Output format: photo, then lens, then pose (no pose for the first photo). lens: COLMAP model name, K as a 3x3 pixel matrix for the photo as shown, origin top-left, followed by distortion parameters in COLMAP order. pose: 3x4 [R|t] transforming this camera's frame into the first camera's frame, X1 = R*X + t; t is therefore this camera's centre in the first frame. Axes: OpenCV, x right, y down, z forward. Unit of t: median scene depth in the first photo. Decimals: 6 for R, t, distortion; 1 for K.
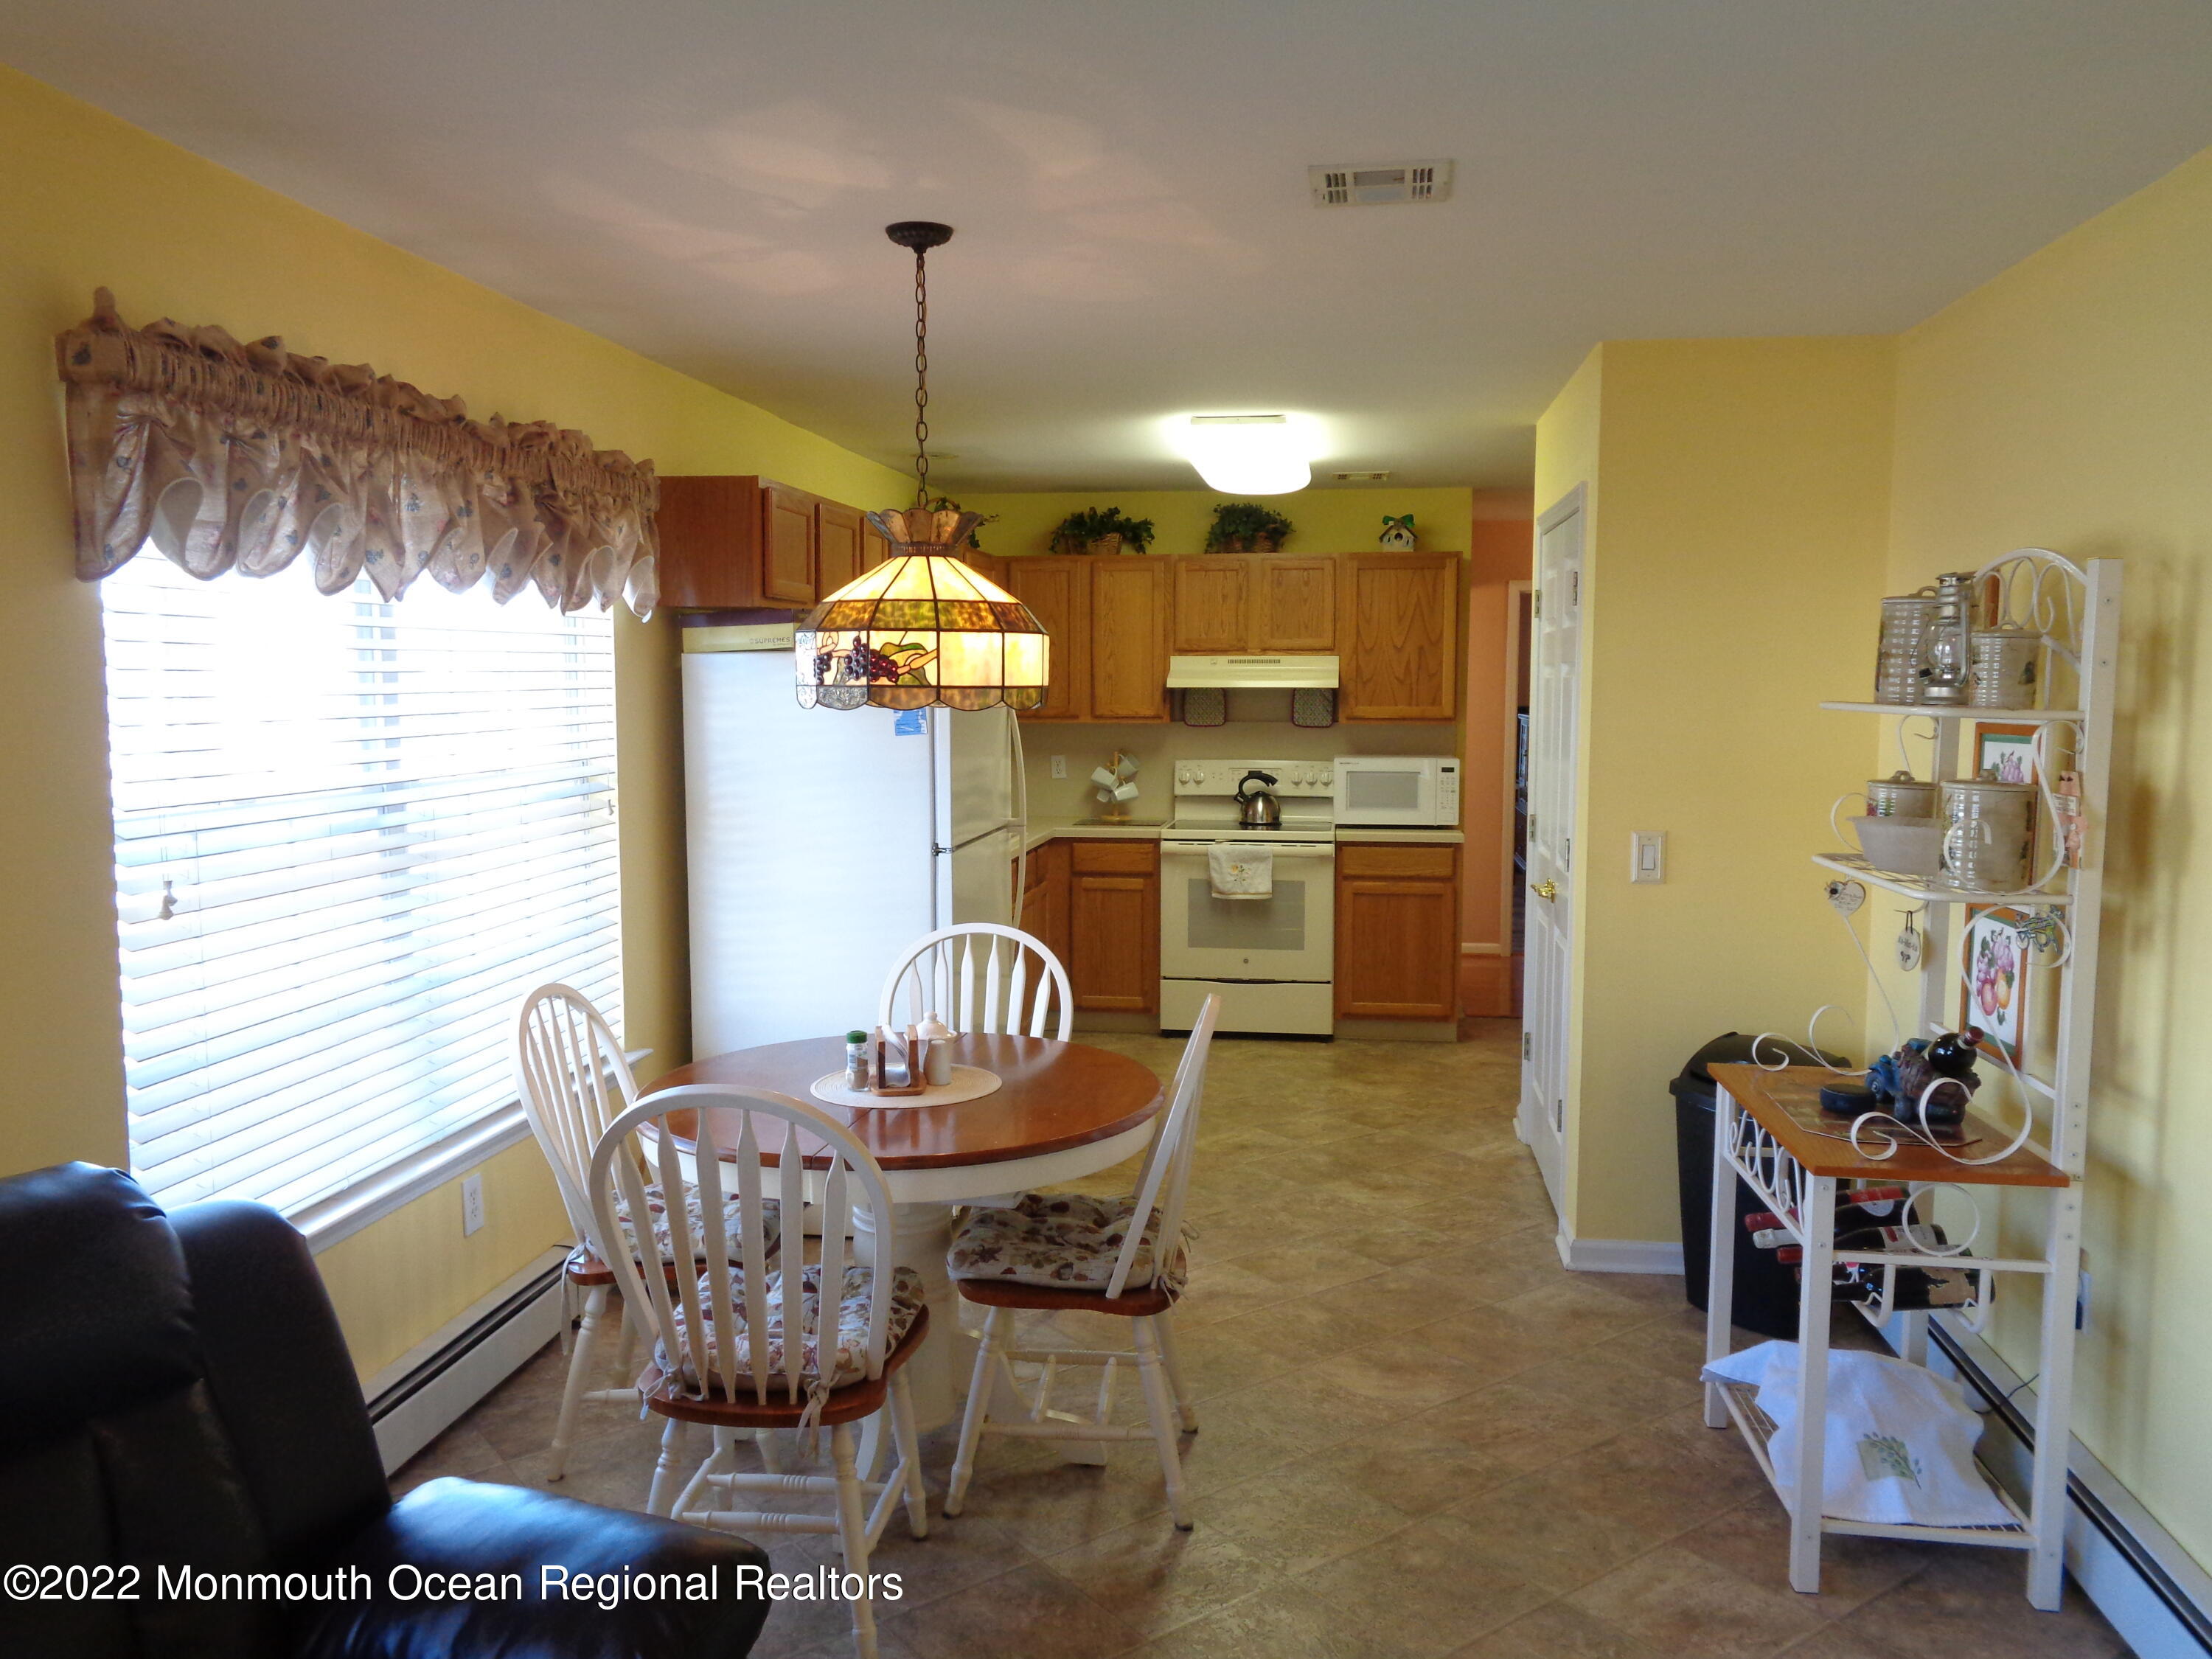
lens RADIAL K [[1657.6, 0, 1106.0], [0, 1657.6, 829.5], [0, 0, 1]] dist [0.003019, 0.005519]
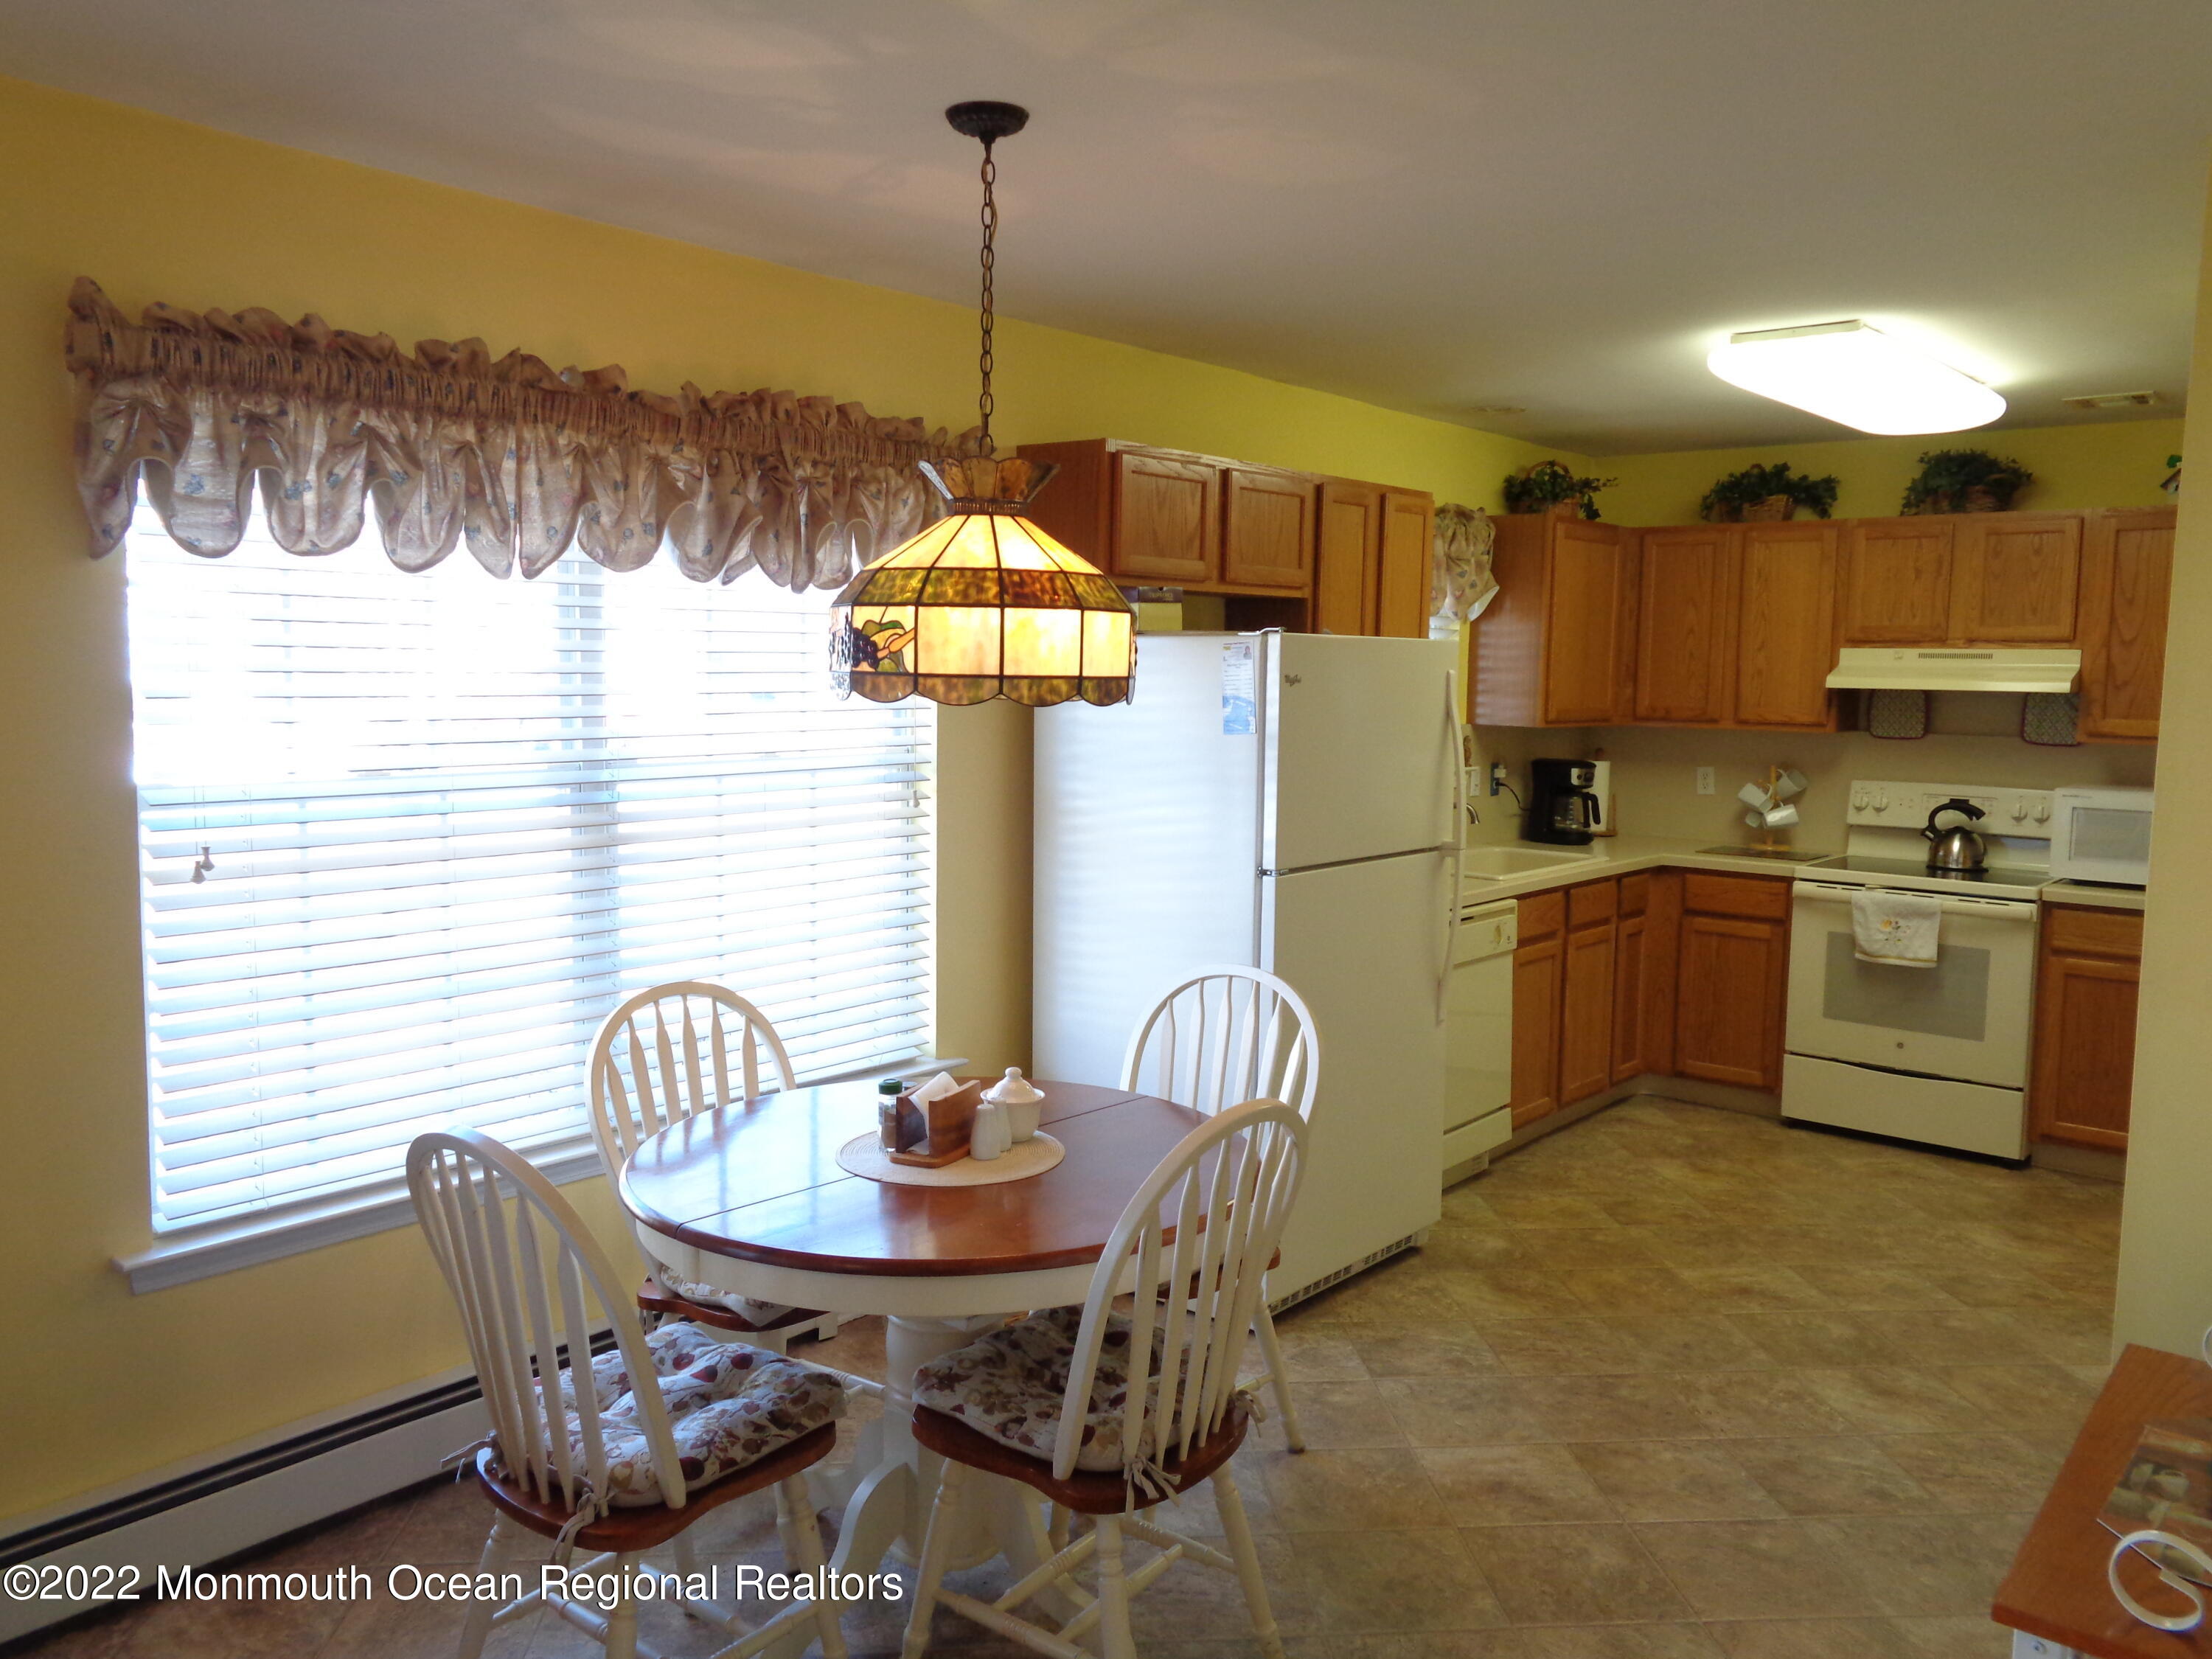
lens RADIAL K [[1657.6, 0, 1106.0], [0, 1657.6, 829.5], [0, 0, 1]] dist [0.003019, 0.005519]
pose [[0.847013, 0.066495, -0.527397, 0.185279], [-0.063987, 0.997685, 0.023025, -0.015842], [0.527707, 0.014244, 0.849307, 0.163061]]
